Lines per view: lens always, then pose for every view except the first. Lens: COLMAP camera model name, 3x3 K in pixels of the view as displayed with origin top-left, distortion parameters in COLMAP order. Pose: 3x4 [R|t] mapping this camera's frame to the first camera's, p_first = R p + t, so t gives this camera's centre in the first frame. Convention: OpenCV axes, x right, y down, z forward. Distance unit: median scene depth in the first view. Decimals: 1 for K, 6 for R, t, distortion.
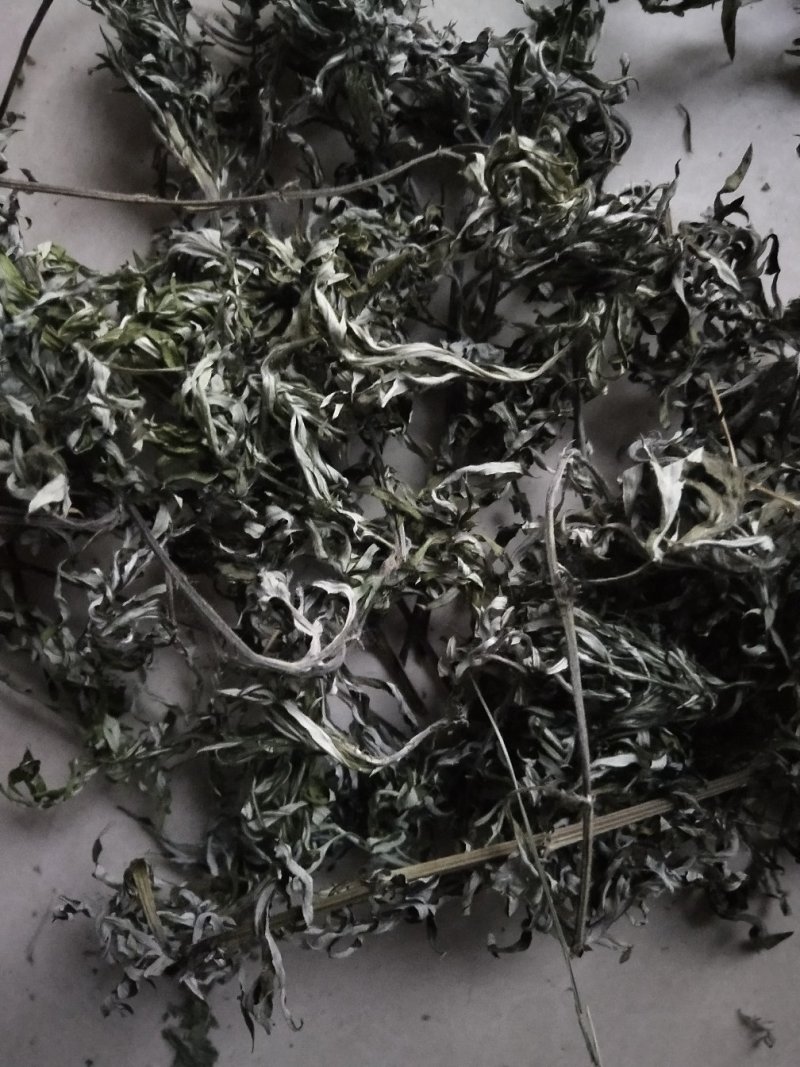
lens RADIAL K [[867.4, 0, 400.0], [0, 867.4, 533.5], [0, 0, 1]] dist [-0.058538, 0.067038]
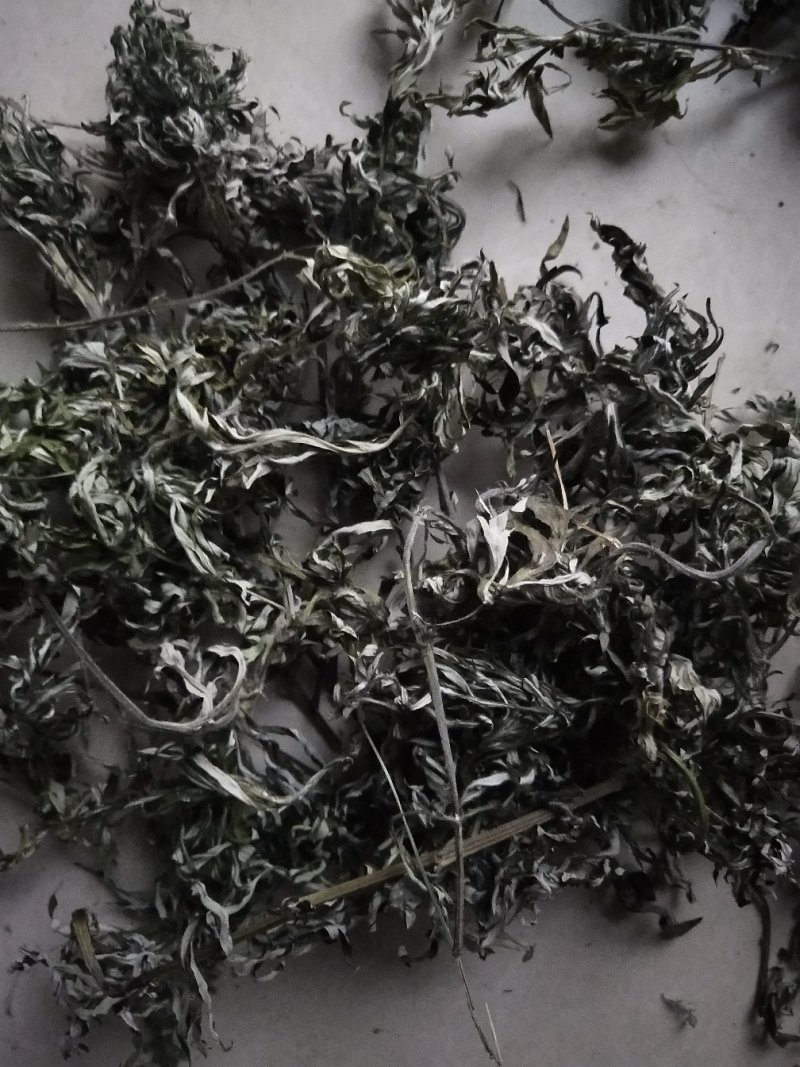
lens RADIAL K [[867.4, 0, 400.0], [0, 867.4, 533.5], [0, 0, 1]] dist [-0.058538, 0.067038]
pose [[0.994759, -0.102076, -0.005859, 0.167664], [0.101886, 0.994438, -0.026677, -0.035226], [0.008549, 0.025940, 0.999627, -0.123913]]
